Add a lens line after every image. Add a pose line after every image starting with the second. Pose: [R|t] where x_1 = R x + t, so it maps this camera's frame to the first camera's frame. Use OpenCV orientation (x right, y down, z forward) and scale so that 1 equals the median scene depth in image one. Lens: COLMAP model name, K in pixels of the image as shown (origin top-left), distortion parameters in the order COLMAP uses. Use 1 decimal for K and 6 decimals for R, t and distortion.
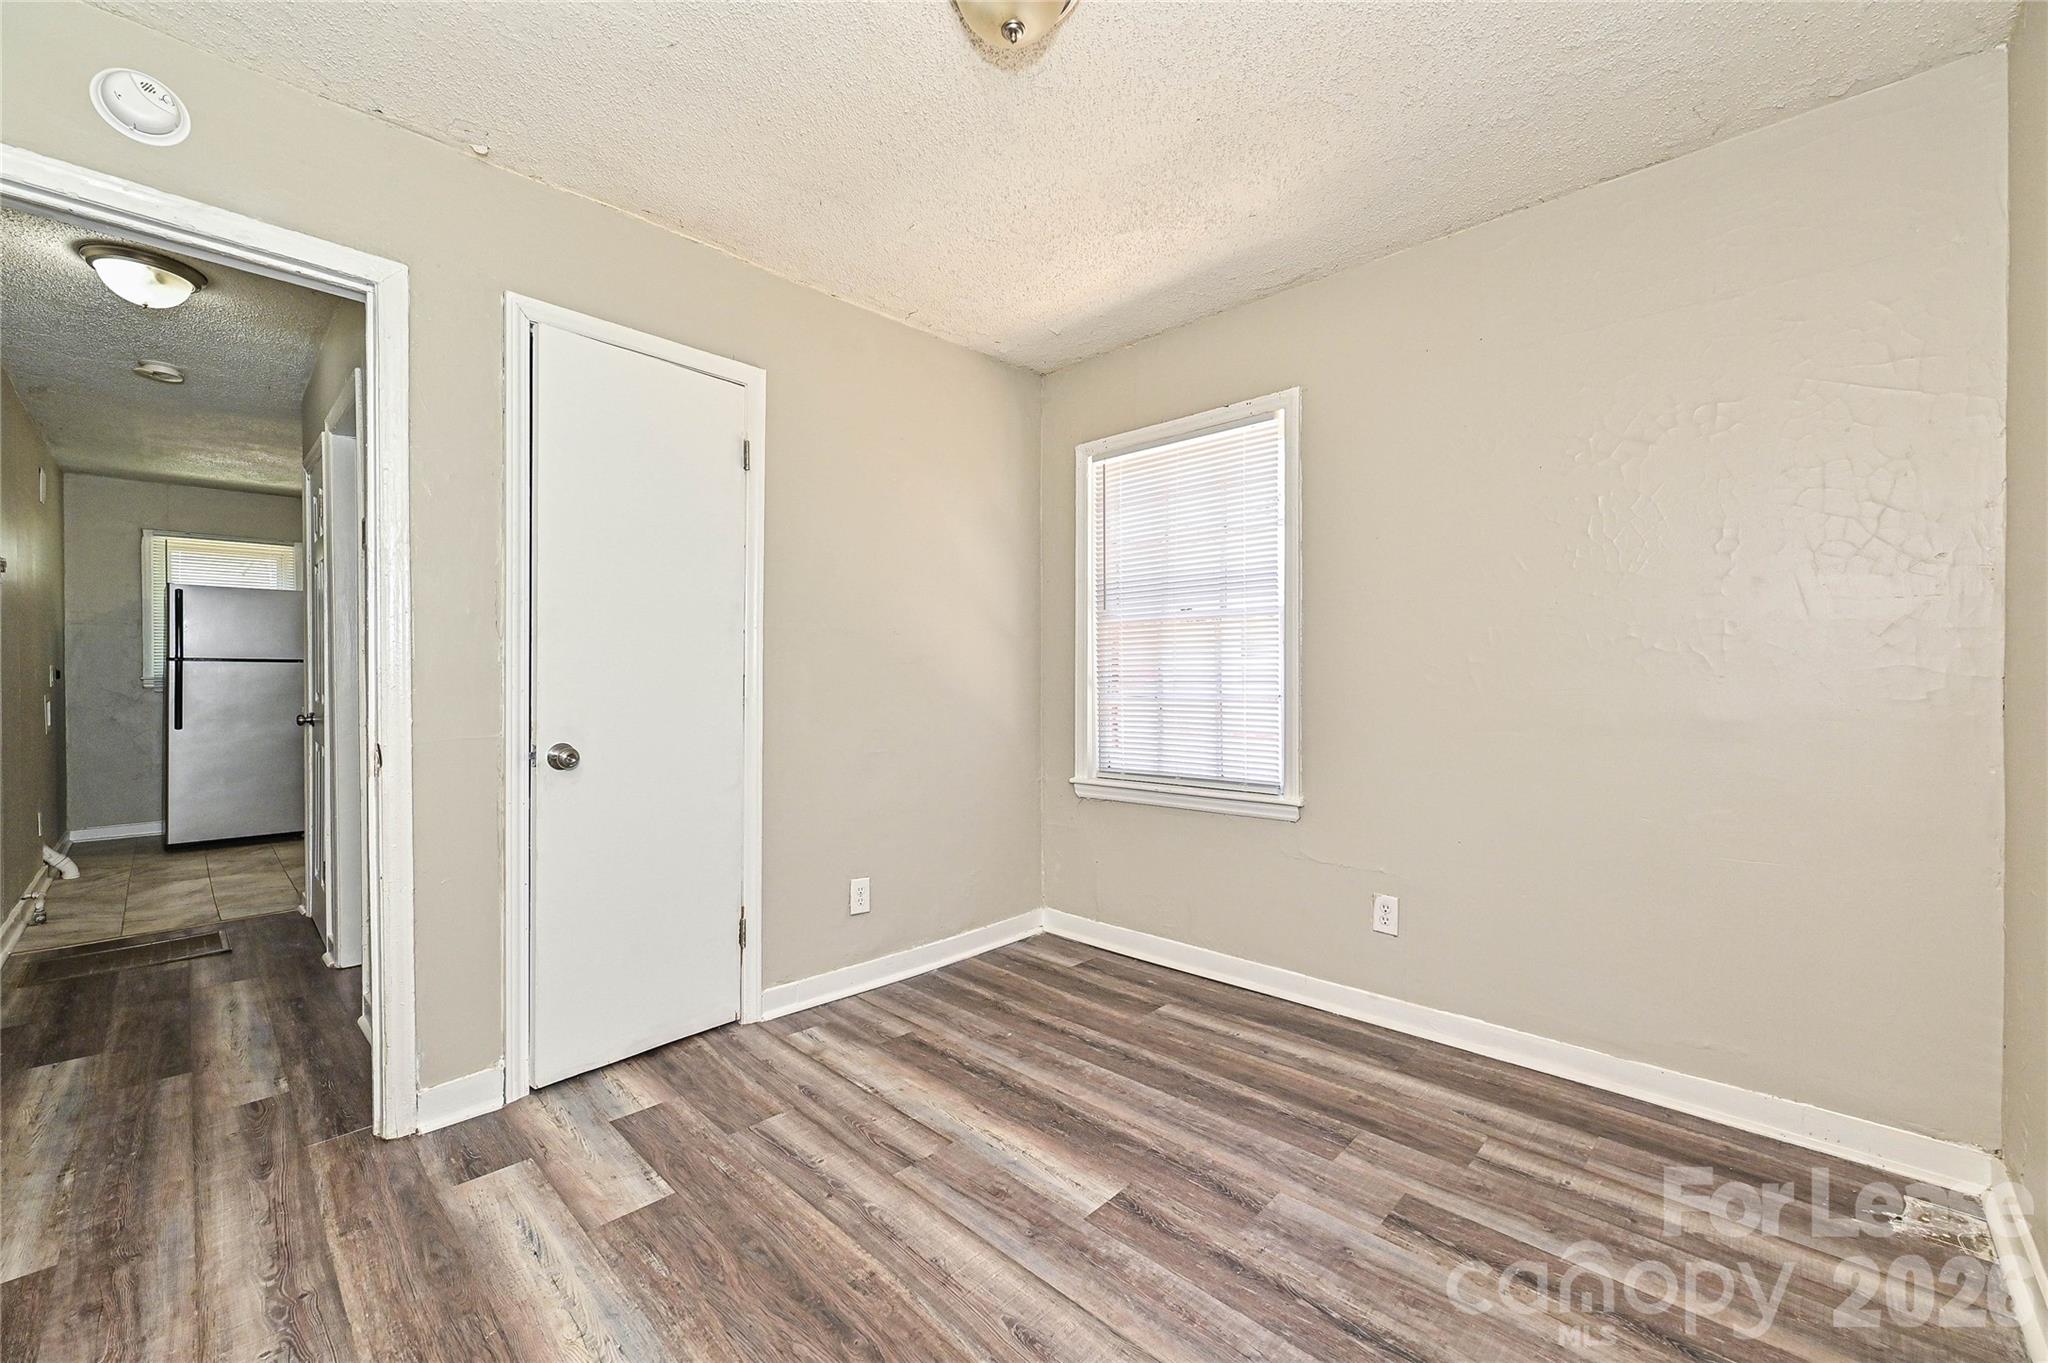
lens RADIAL K [[816.6, 0, 1020.0], [0, 816.6, 683.7], [0, 0, 1]] dist [-0.001503, -0.000219]
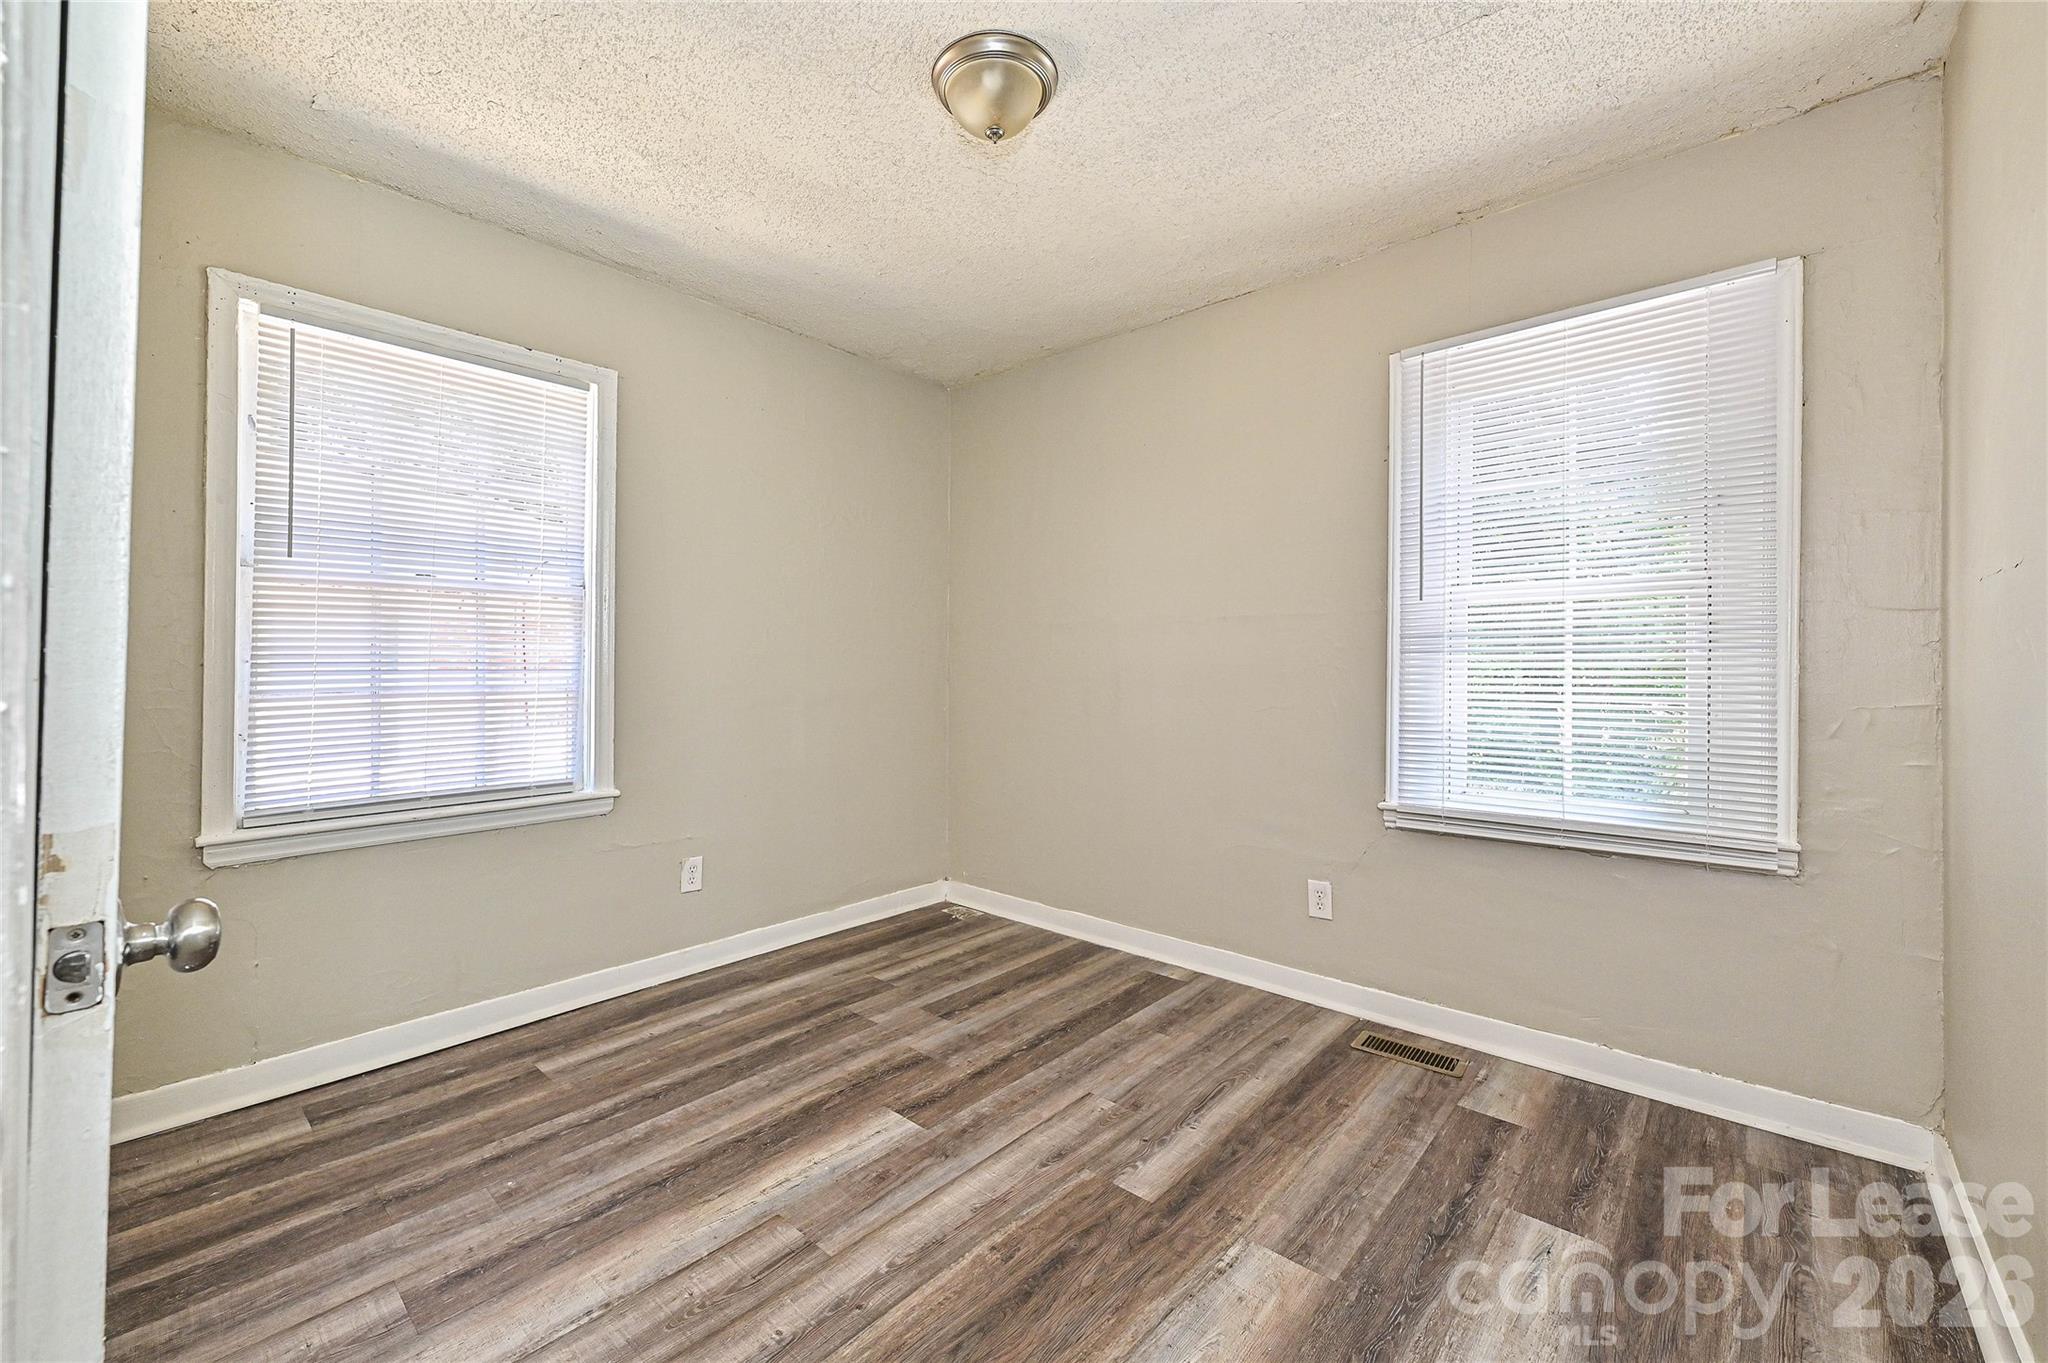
lens RADIAL K [[817.5, 0, 1021.3], [0, 817.5, 669.3], [0, 0, 1]] dist [0.000782, 0.000088]
pose [[-0.040503, -0.001903, 0.999178, -0.764984], [0.004581, 0.999987, 0.002090, -0.003514], [-0.999169, 0.004662, -0.040493, 0.635267]]
